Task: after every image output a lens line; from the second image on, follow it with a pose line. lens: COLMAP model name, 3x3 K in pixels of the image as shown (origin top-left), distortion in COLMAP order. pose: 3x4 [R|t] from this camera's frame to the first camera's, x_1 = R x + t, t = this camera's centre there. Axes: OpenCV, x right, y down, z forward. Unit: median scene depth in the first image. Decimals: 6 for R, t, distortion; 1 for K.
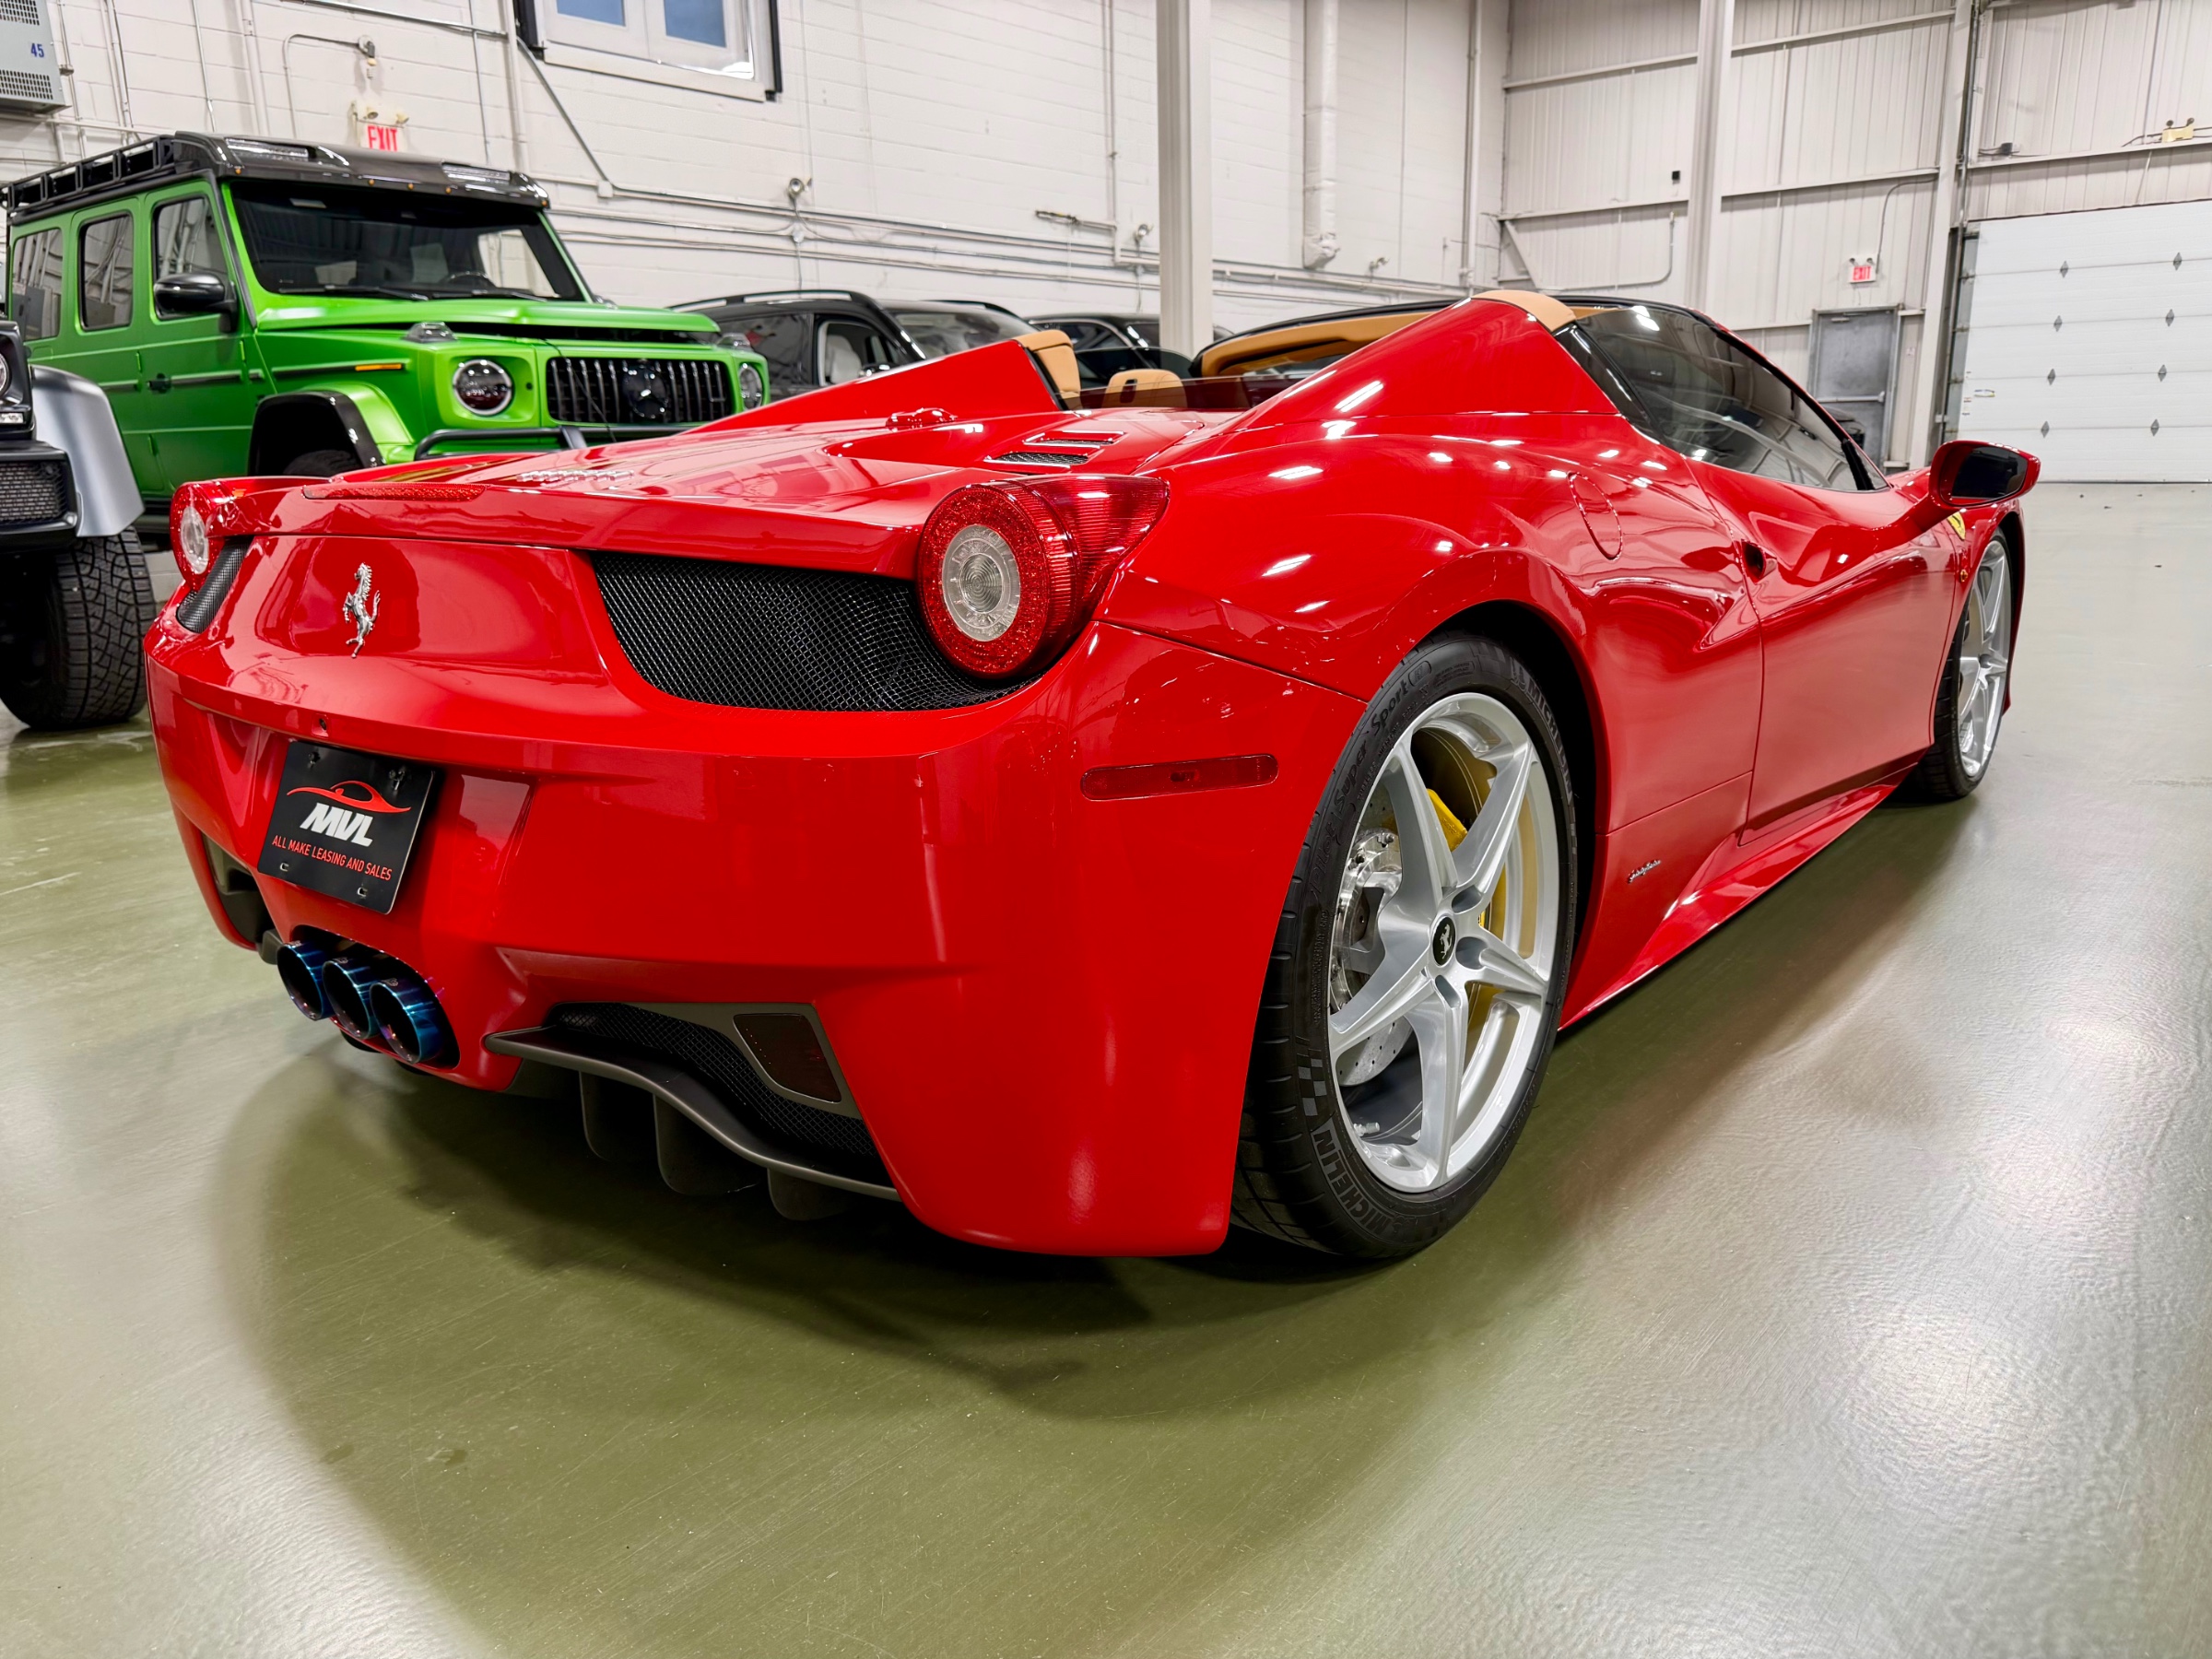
lens RADIAL K [[1586.1, 0, 1106.0], [0, 1586.1, 829.5], [0, 0, 1]] dist [0.003738, -0.012132]
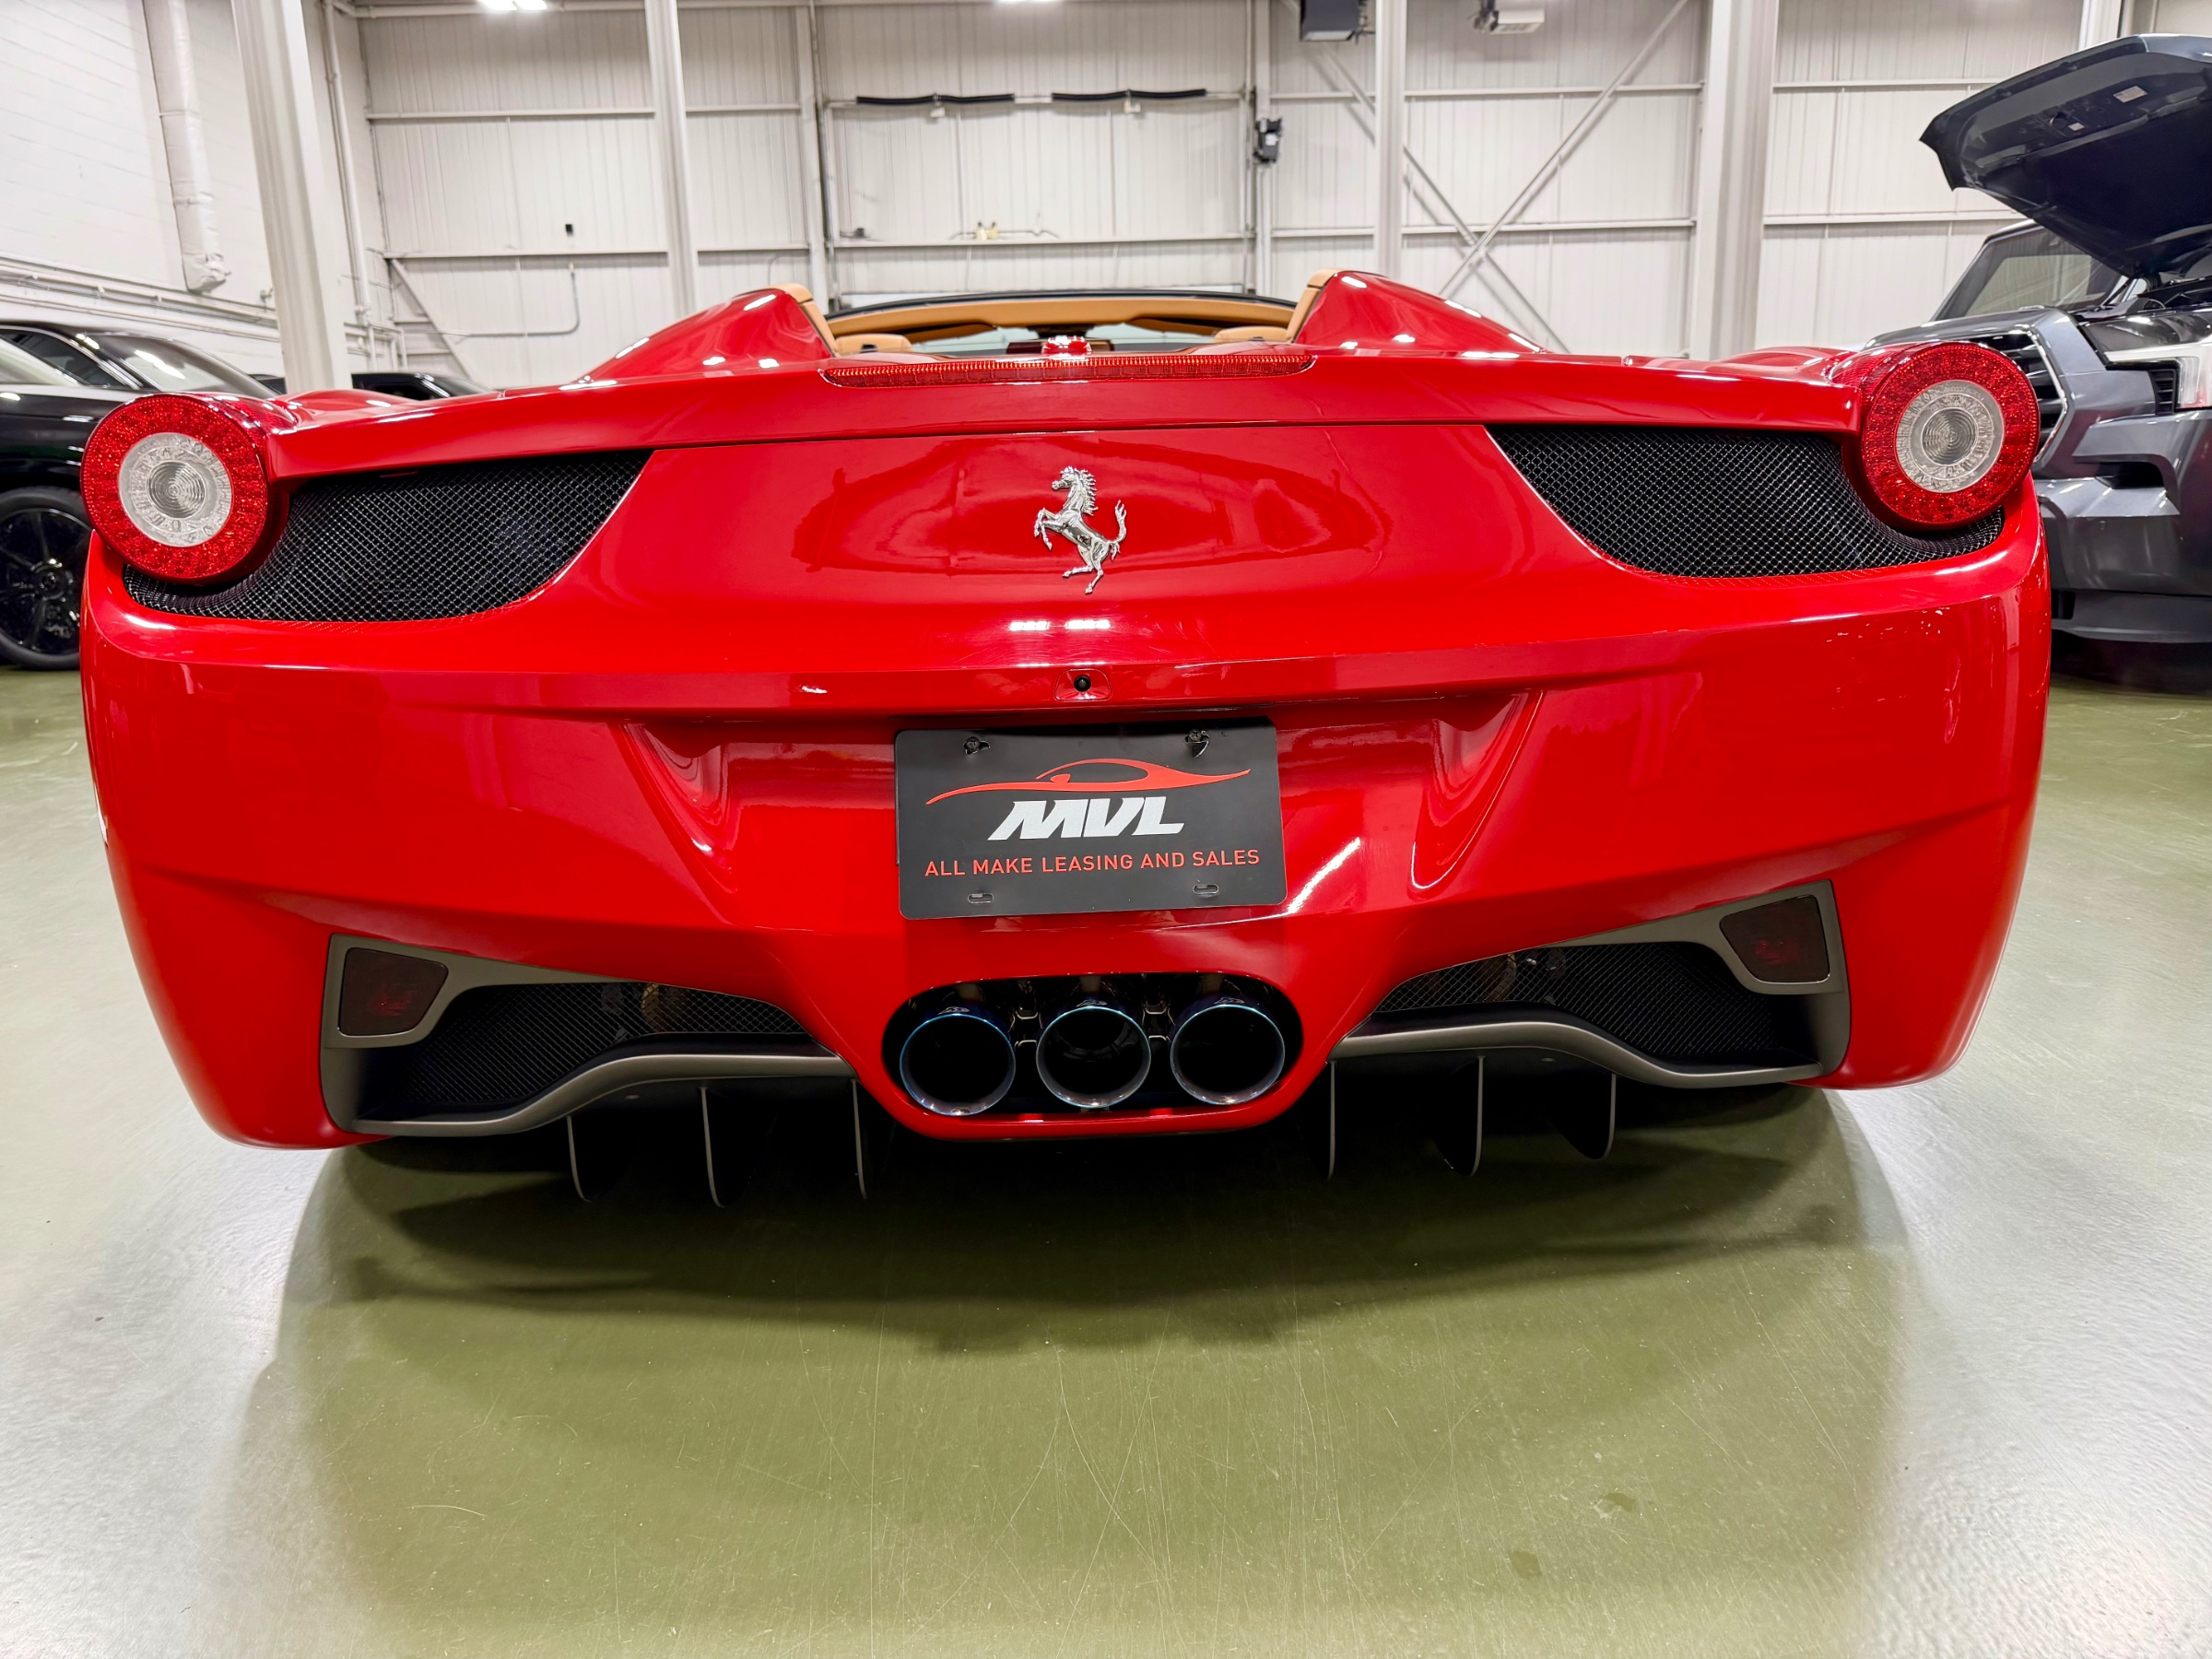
lens RADIAL K [[1586.1, 0, 1106.0], [0, 1586.1, 829.5], [0, 0, 1]] dist [0.003738, -0.012132]
pose [[0.760073, -0.140908, 0.634377, -0.086140], [0.163458, 0.986277, 0.023227, -0.001304], [-0.628944, 0.086040, 0.772675, 0.038737]]
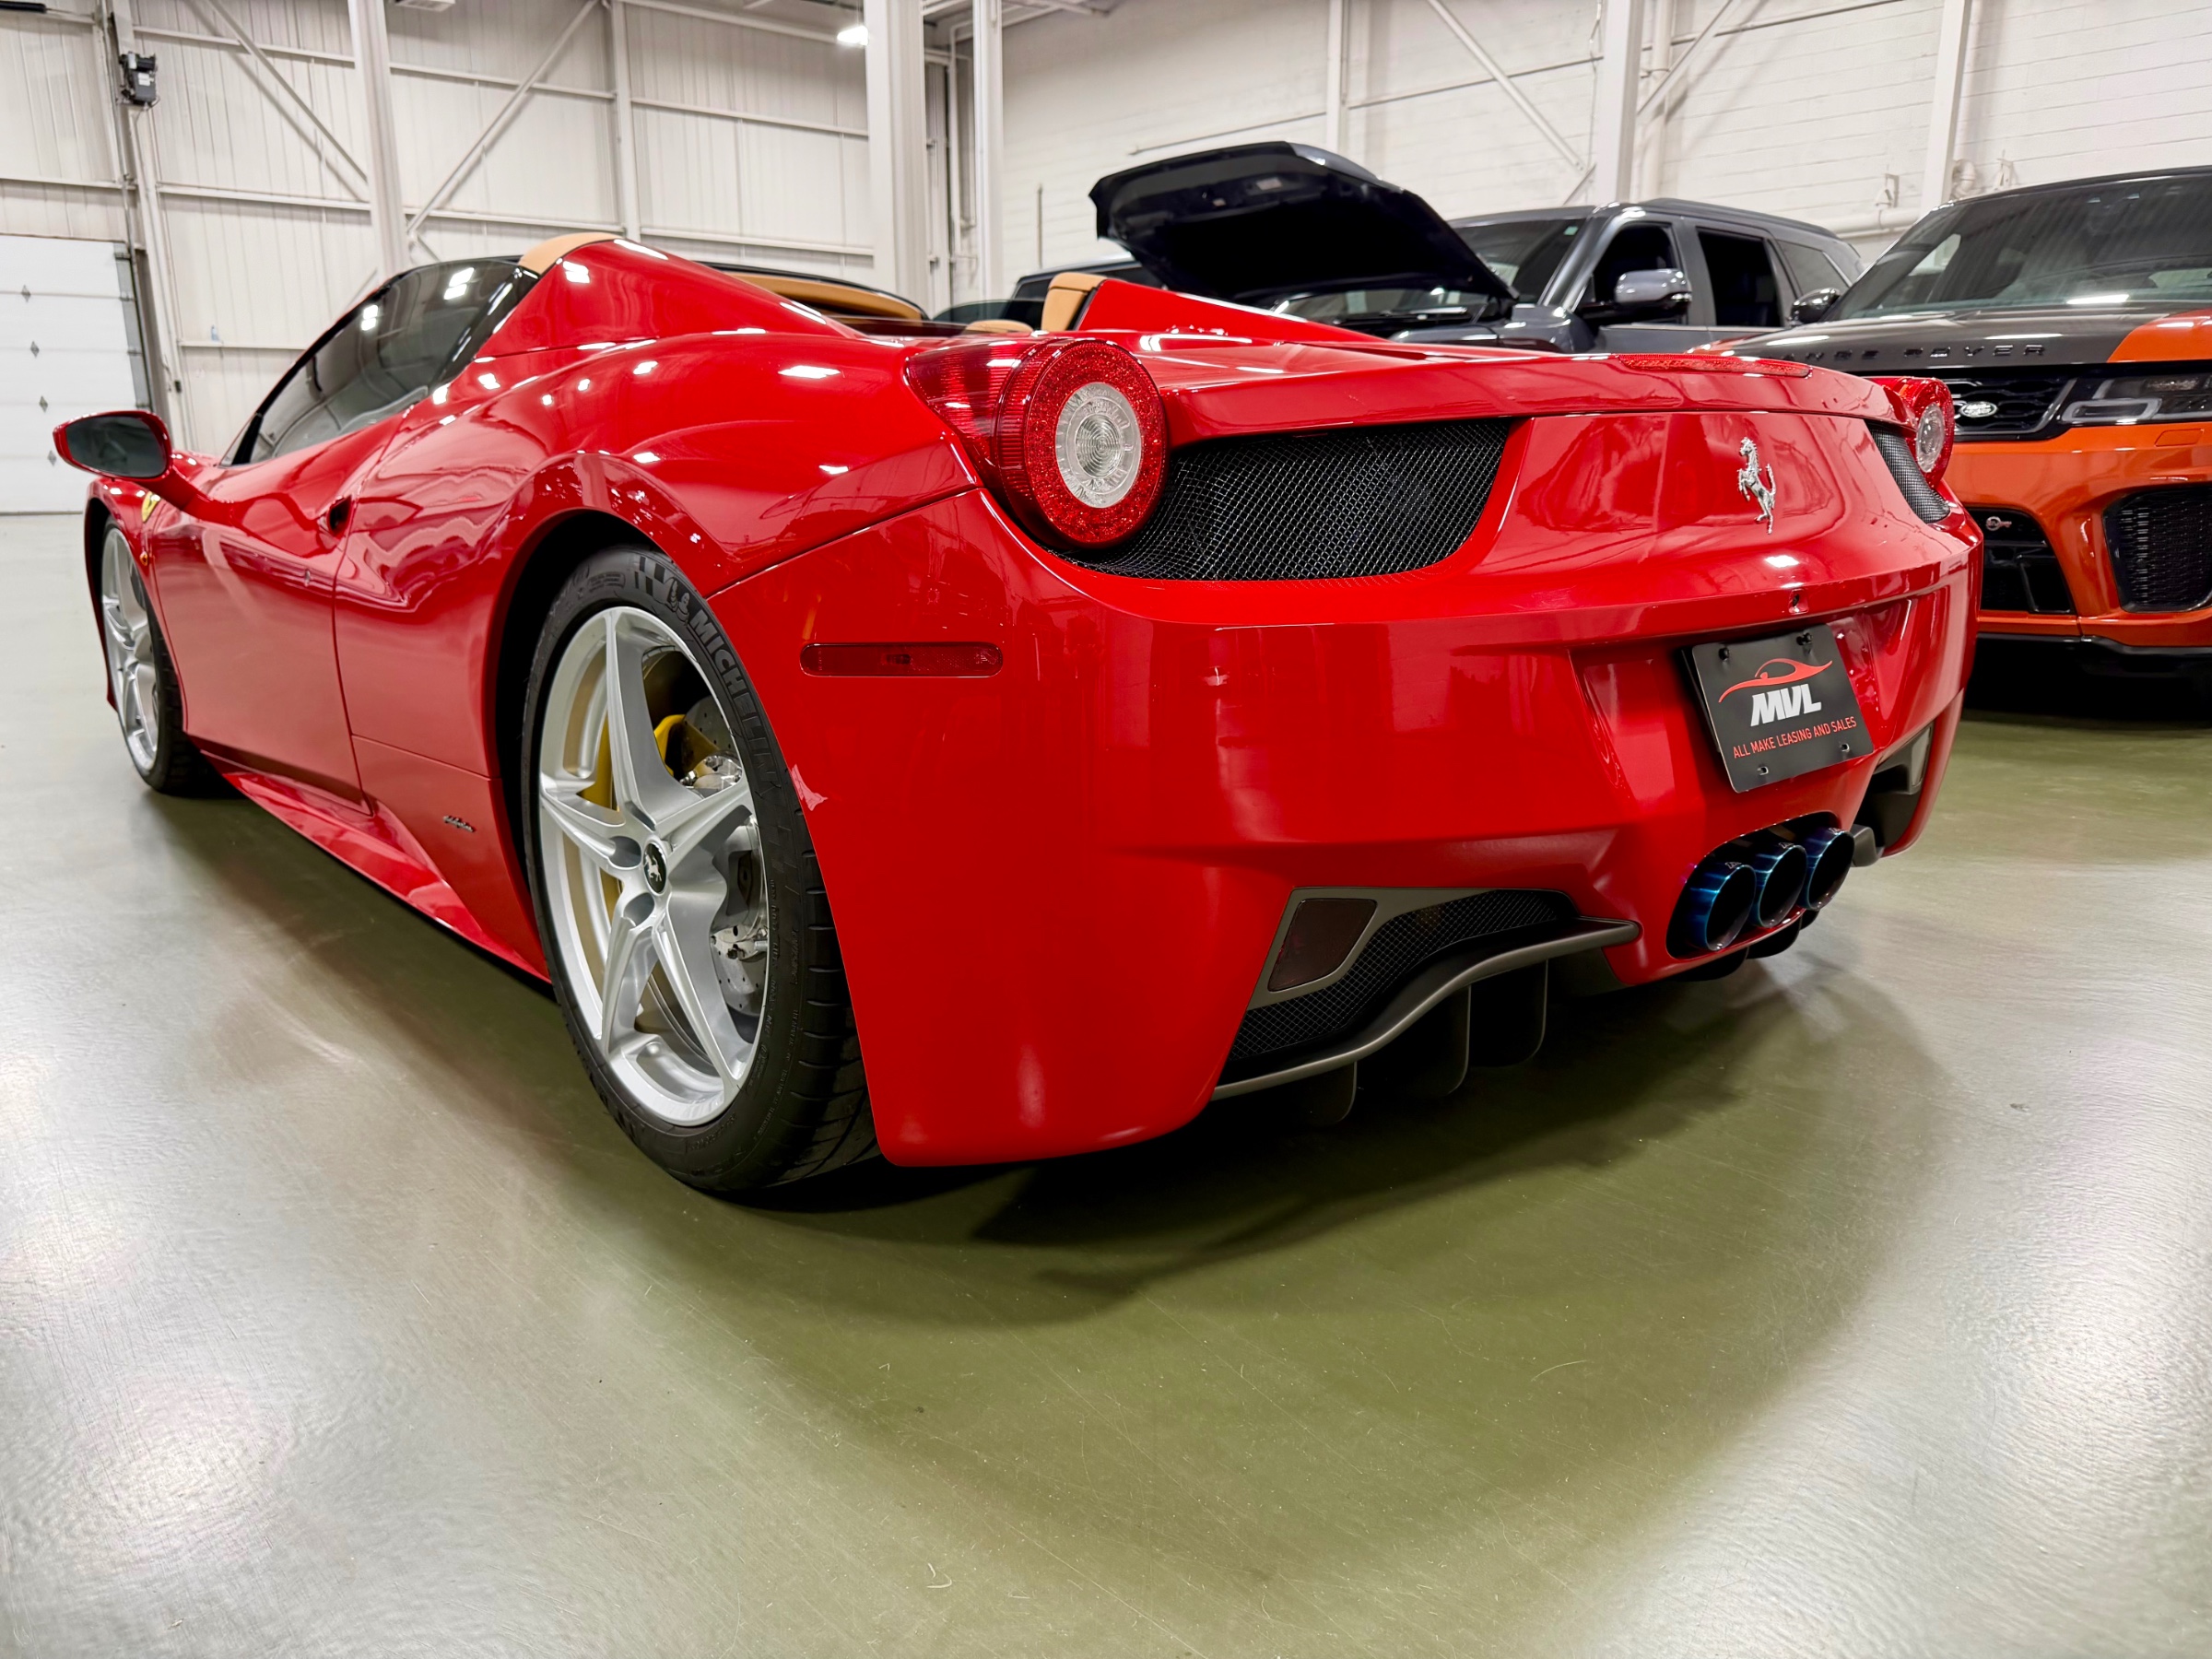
lens RADIAL K [[1586.1, 0, 1106.0], [0, 1586.1, 829.5], [0, 0, 1]] dist [0.003738, -0.012132]
pose [[0.180189, -0.204768, 0.962082, -0.138778], [0.233004, 0.959139, 0.160502, -0.016869], [-0.955637, 0.195248, 0.220538, 0.109341]]
